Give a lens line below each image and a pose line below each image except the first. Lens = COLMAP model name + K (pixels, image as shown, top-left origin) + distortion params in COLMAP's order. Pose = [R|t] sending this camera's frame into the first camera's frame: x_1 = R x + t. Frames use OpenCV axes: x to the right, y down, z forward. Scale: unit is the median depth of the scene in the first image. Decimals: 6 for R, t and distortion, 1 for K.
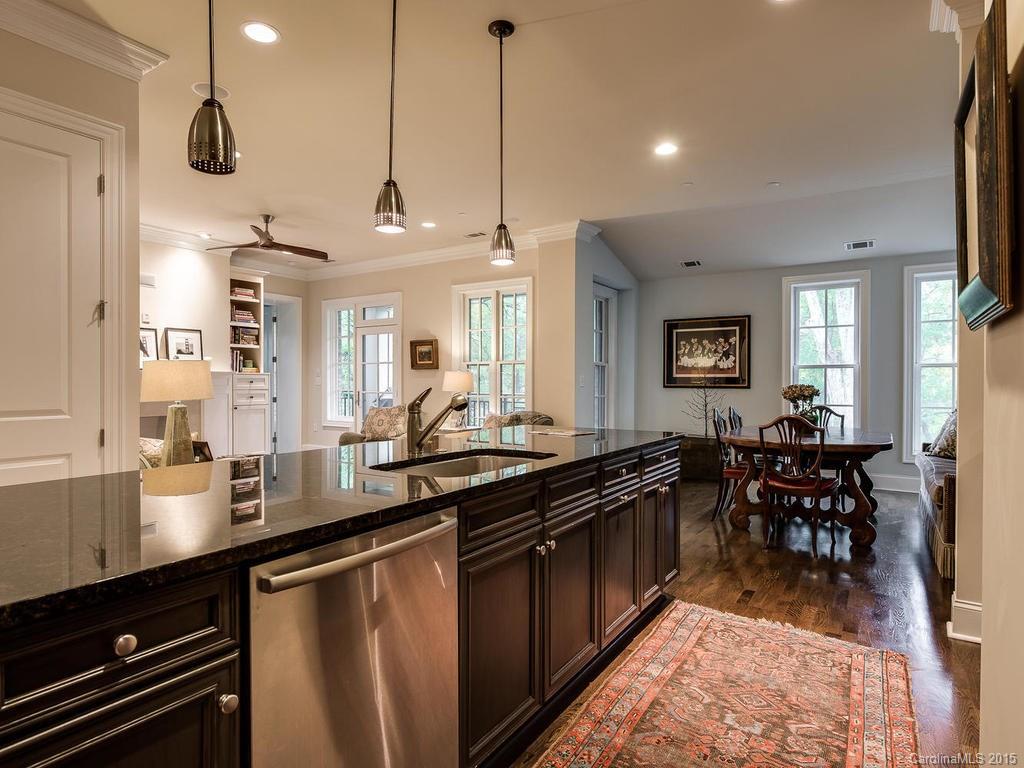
lens RADIAL K [[601.0, 0, 479.1], [0, 601.0, 383.7], [0, 0, 1]] dist [-0.005177, 0.001354]
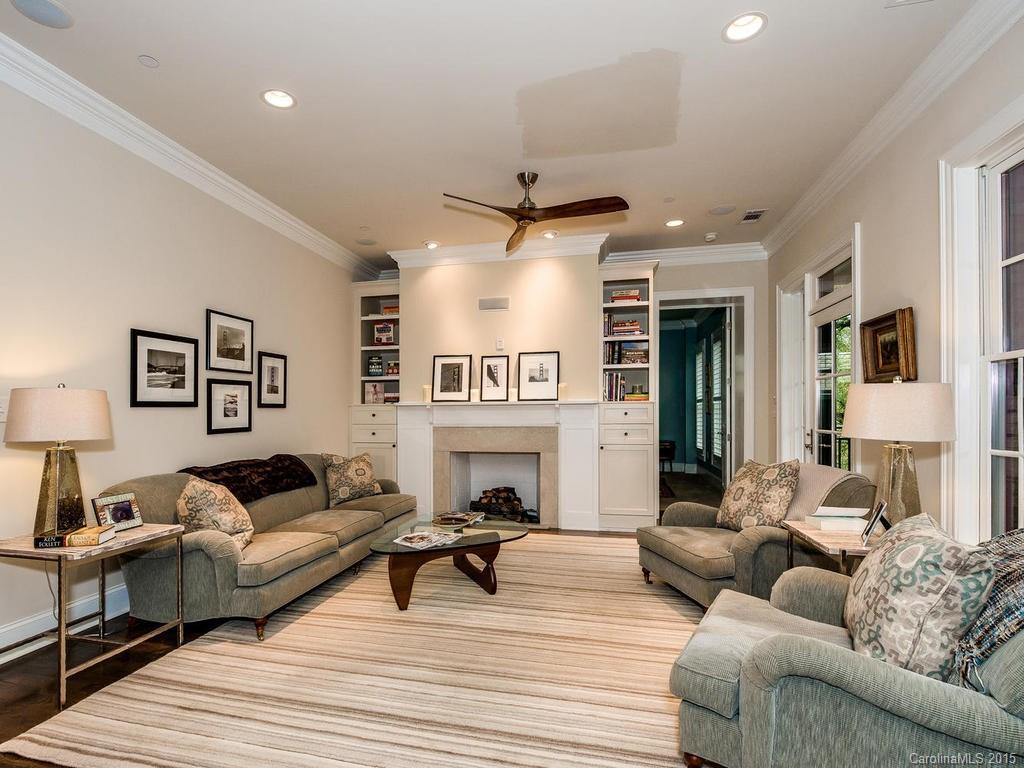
lens RADIAL K [[486.9, 0, 488.8], [0, 486.9, 409.6], [0, 0, 1]] dist [-0.001732, -0.001673]
pose [[0.350772, -0.010147, -0.936406, 0.118042], [-0.005488, 0.999902, -0.012891, 0.000094], [0.936445, 0.009660, 0.350682, 0.635472]]
